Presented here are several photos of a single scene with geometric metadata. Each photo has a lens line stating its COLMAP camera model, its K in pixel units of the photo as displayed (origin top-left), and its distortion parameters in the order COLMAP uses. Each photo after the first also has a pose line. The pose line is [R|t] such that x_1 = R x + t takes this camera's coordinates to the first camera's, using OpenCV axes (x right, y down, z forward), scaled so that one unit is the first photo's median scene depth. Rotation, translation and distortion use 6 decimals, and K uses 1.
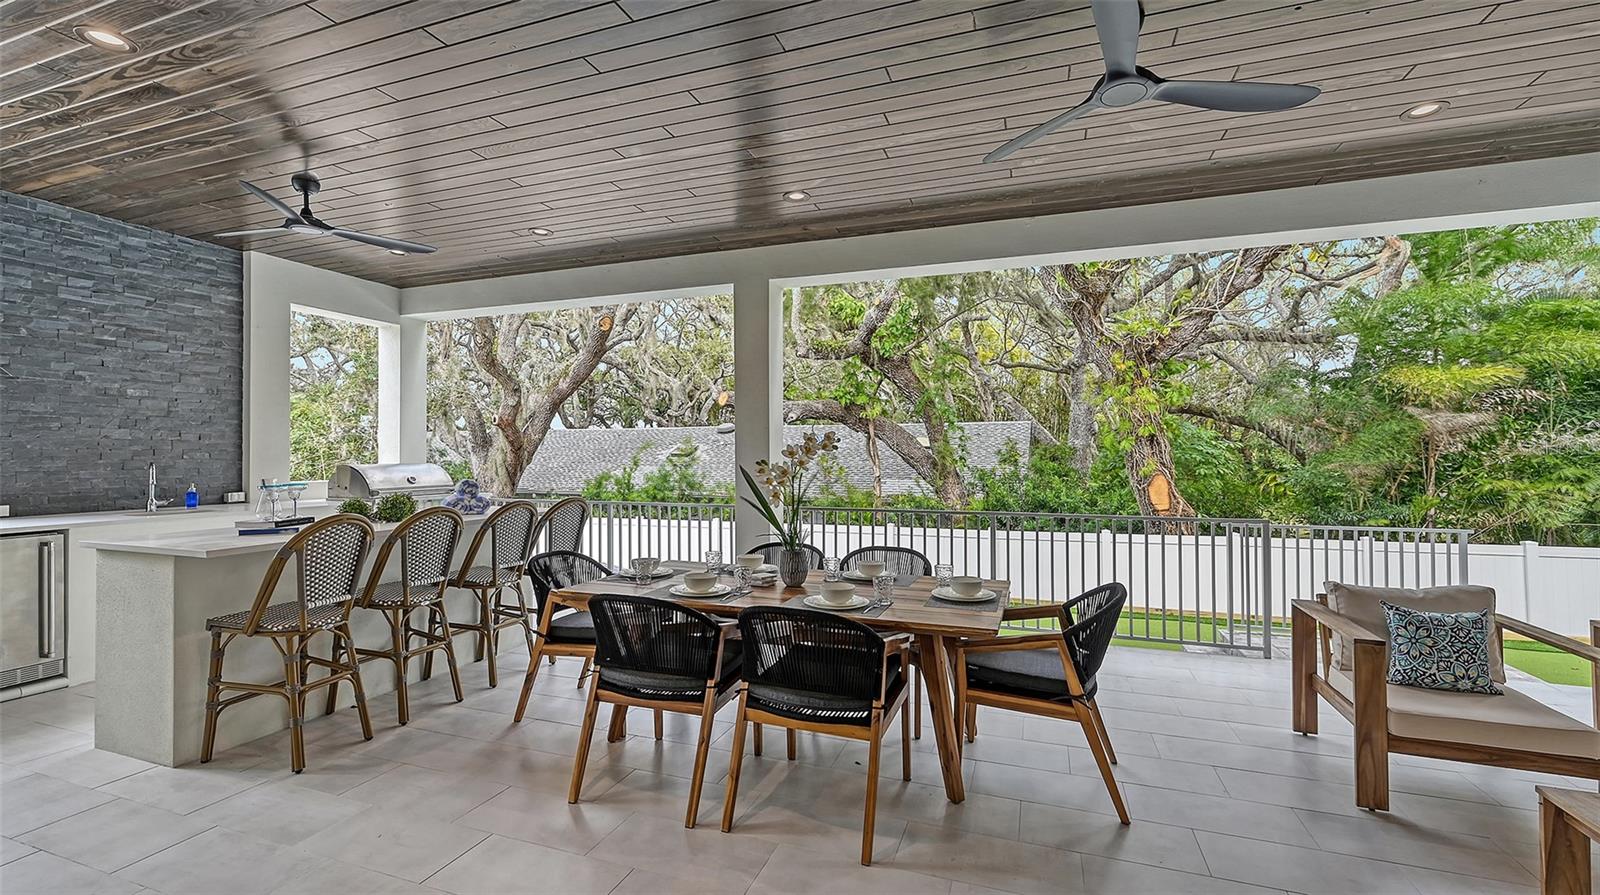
lens RADIAL K [[662.2, 0, 793.7], [0, 662.2, 441.0], [0, 0, 1]] dist [0.000338, -0.000198]
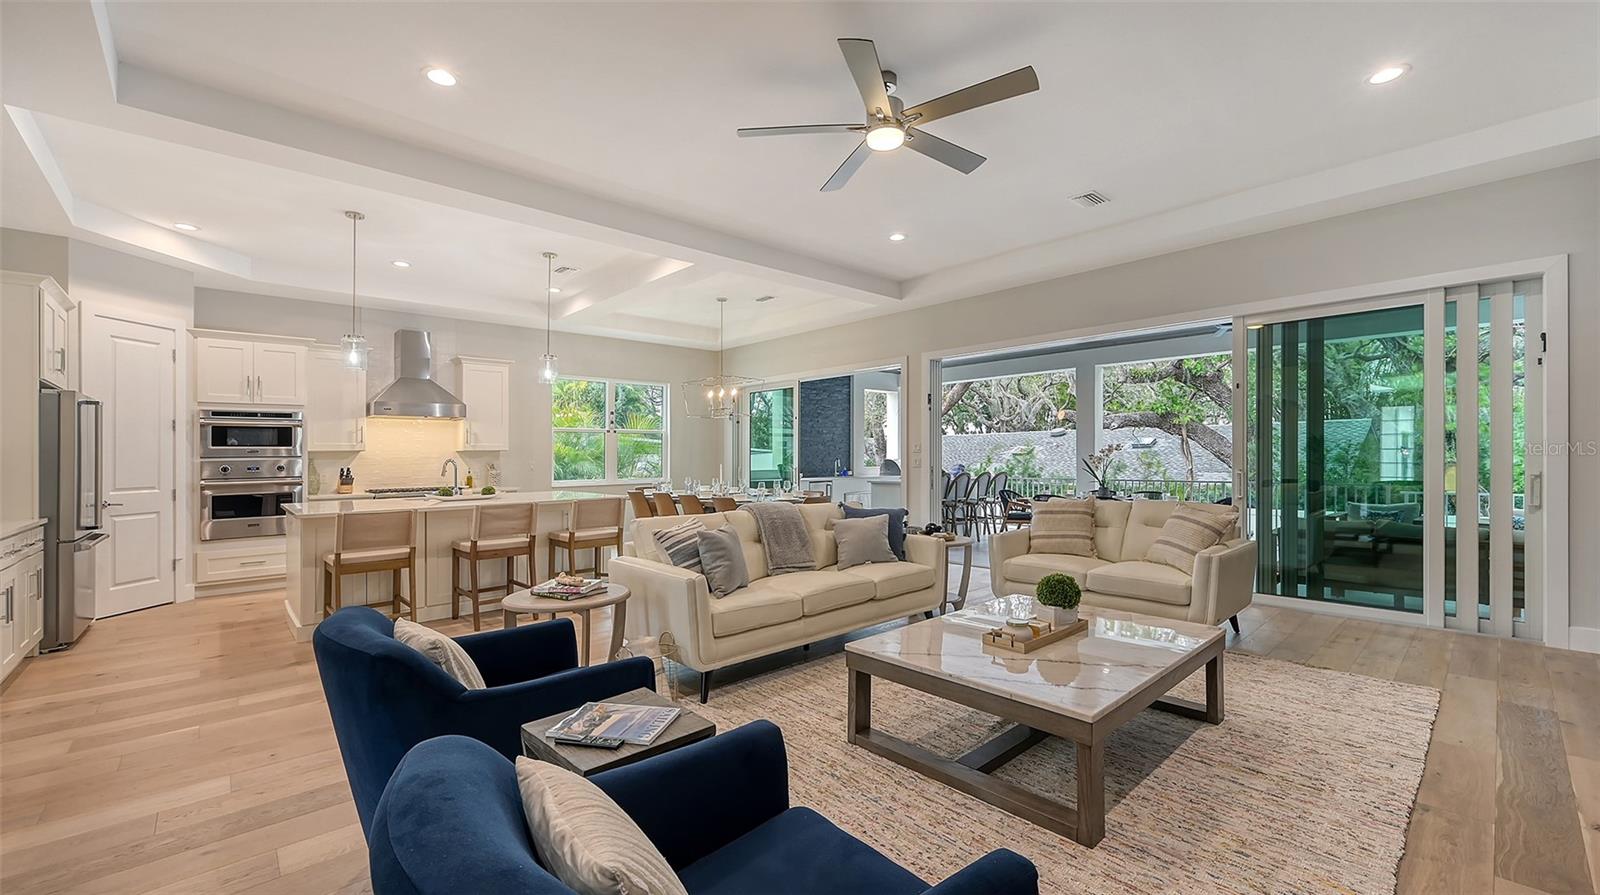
lens RADIAL K [[638.5, 0, 795.5], [0, 638.5, 451.4], [0, 0, 1]] dist [0.002467, 0.000330]
pose [[0.887036, -0.012579, -0.461529, 0.027765], [0.018495, 0.999795, 0.008297, -0.007186], [0.461330, -0.015895, 0.887086, -0.602098]]
